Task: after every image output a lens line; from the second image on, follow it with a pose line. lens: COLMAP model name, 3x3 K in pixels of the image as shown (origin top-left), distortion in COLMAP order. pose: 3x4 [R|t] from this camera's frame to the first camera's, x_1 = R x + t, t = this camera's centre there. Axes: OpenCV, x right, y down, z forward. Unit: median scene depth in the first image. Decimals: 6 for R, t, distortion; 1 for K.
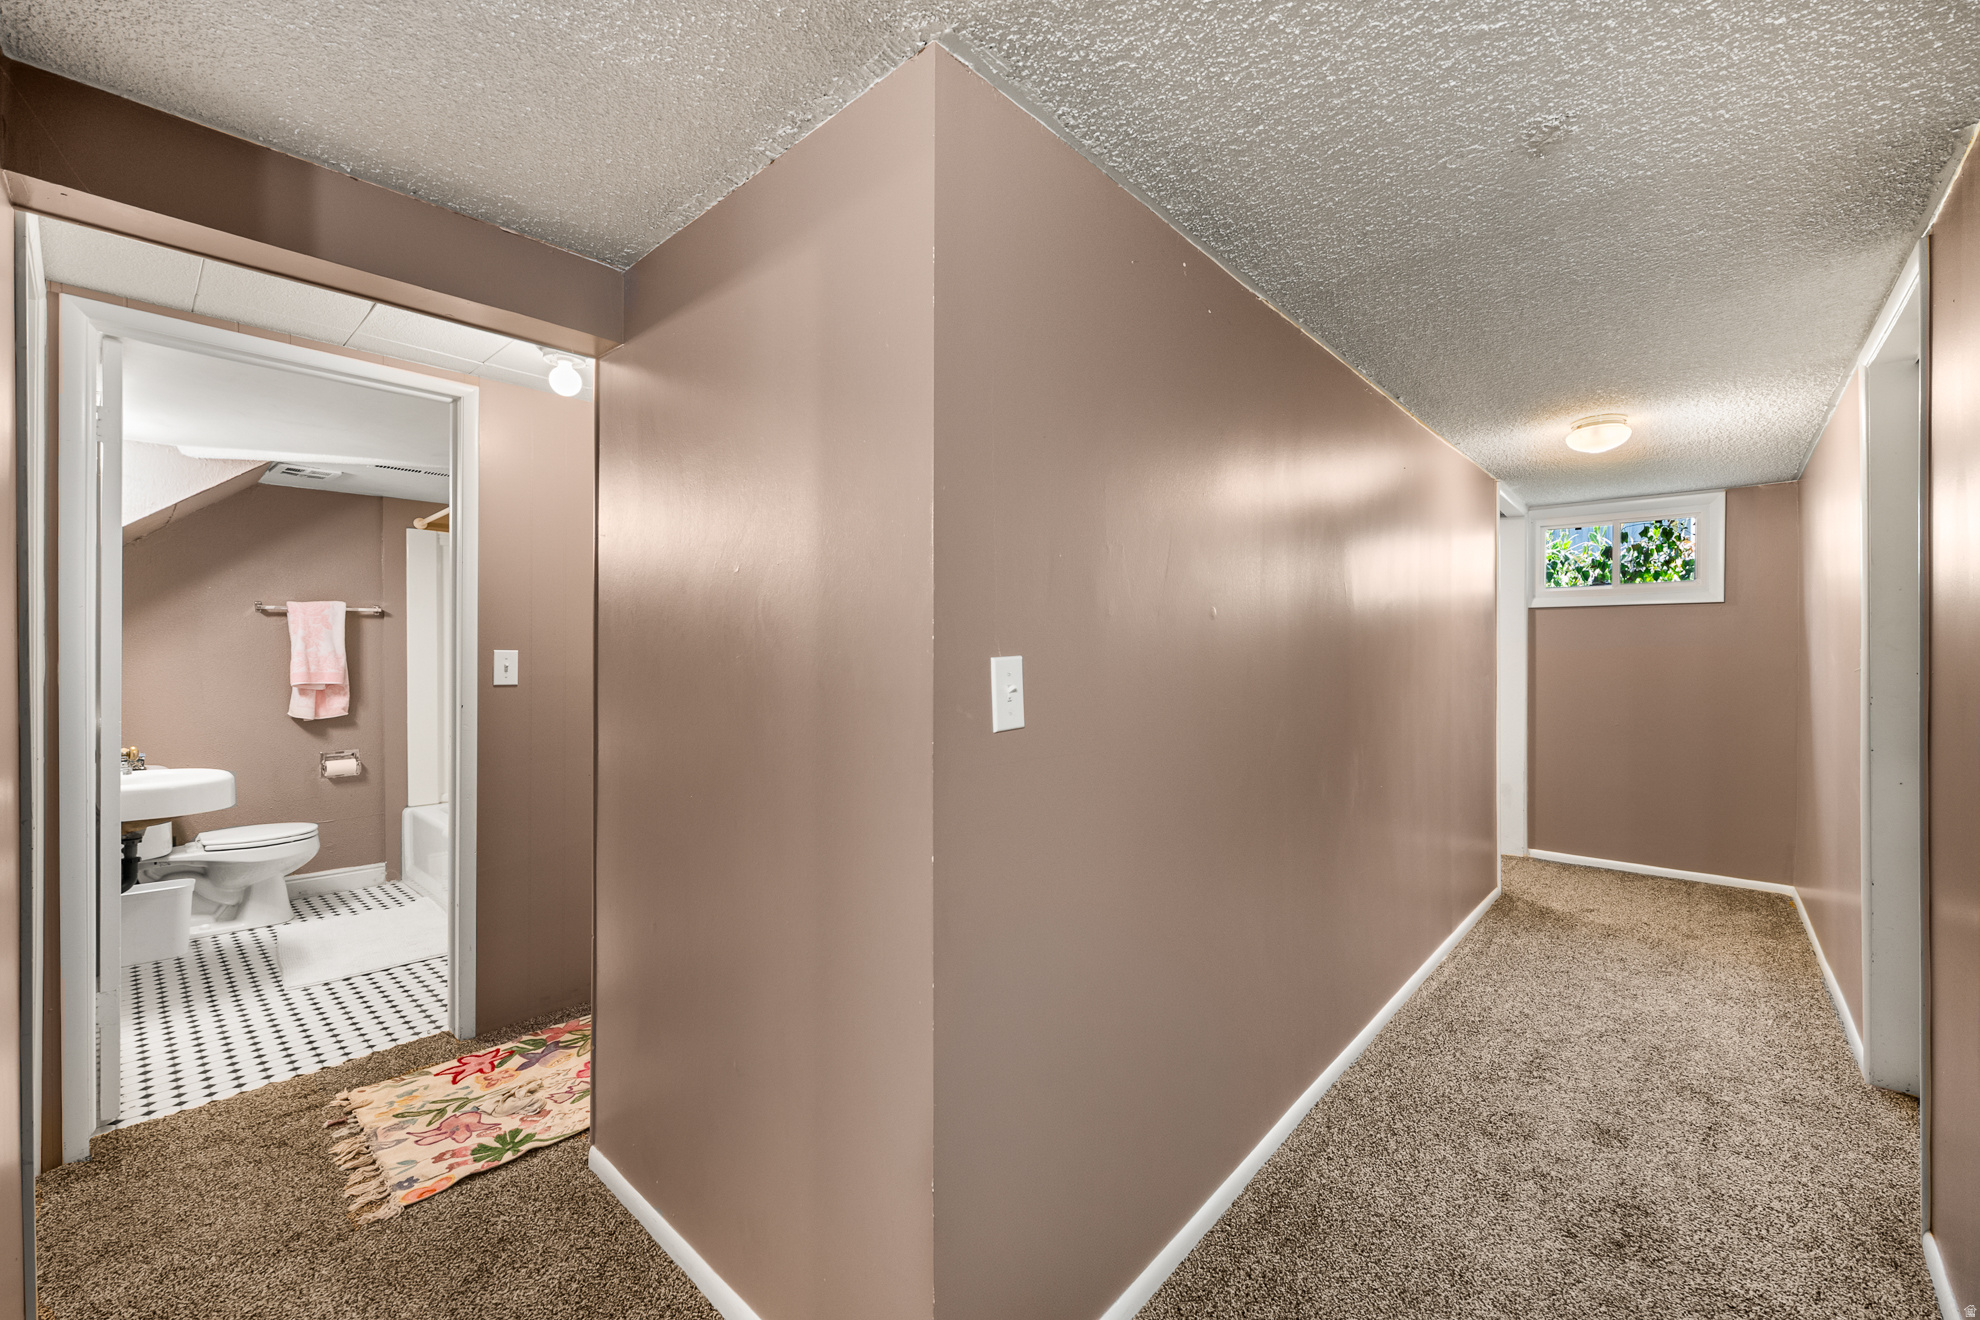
lens RADIAL K [[797.0, 0, 981.6], [0, 797.0, 652.8], [0, 0, 1]] dist [0.003686, -0.000179]
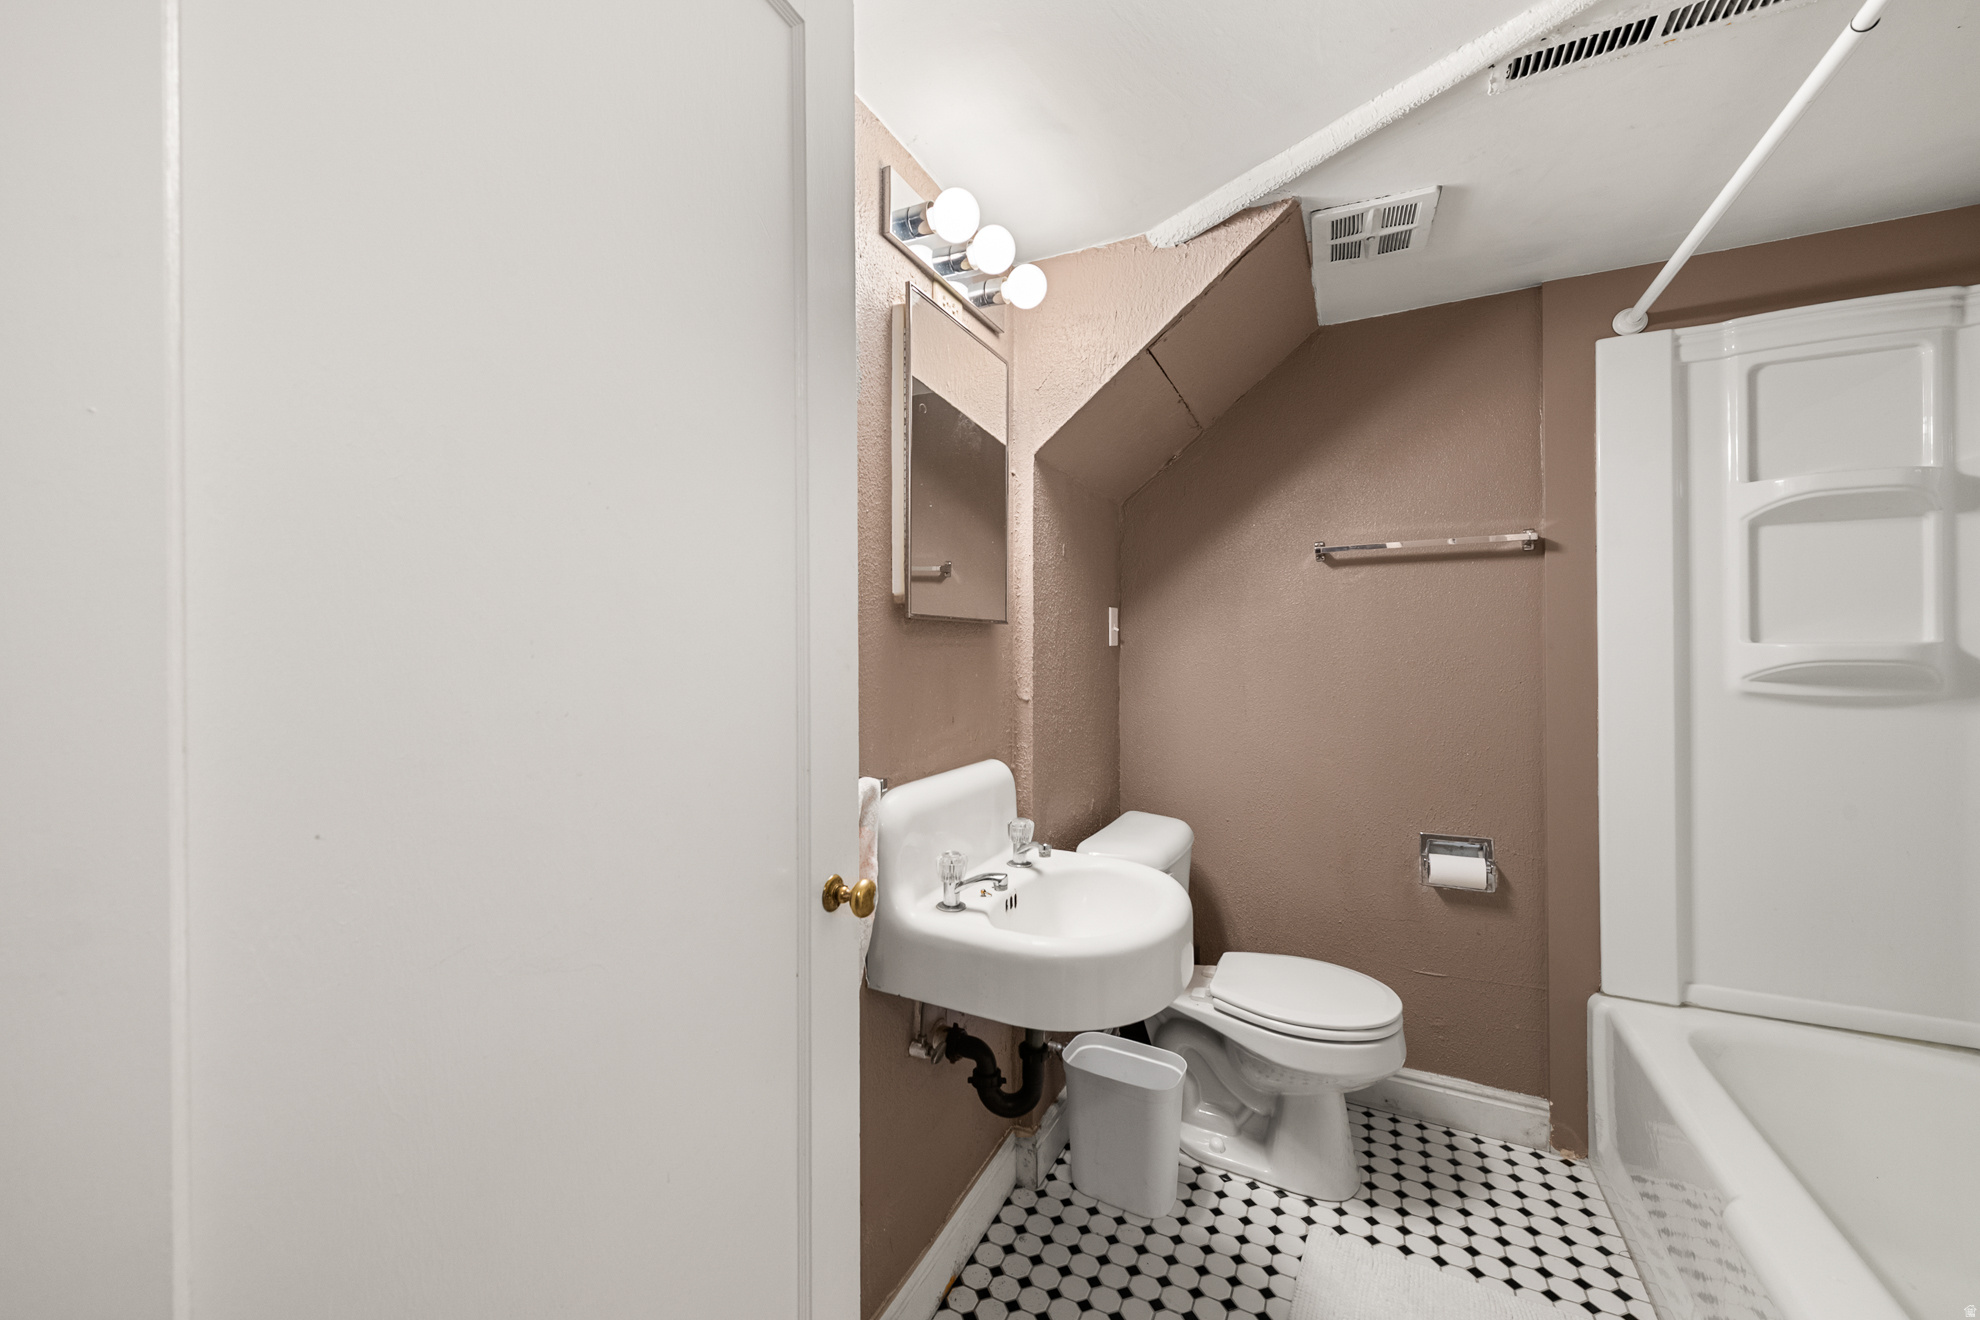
lens RADIAL K [[797.0, 0, 982.5], [0, 797.0, 646.3], [0, 0, 1]] dist [0.003686, -0.000179]
pose [[0.297795, -0.000359, -0.954630, -0.426809], [0.002574, 0.999997, 0.000427, 0.007426], [0.954626, -0.002584, 0.297795, 0.582242]]
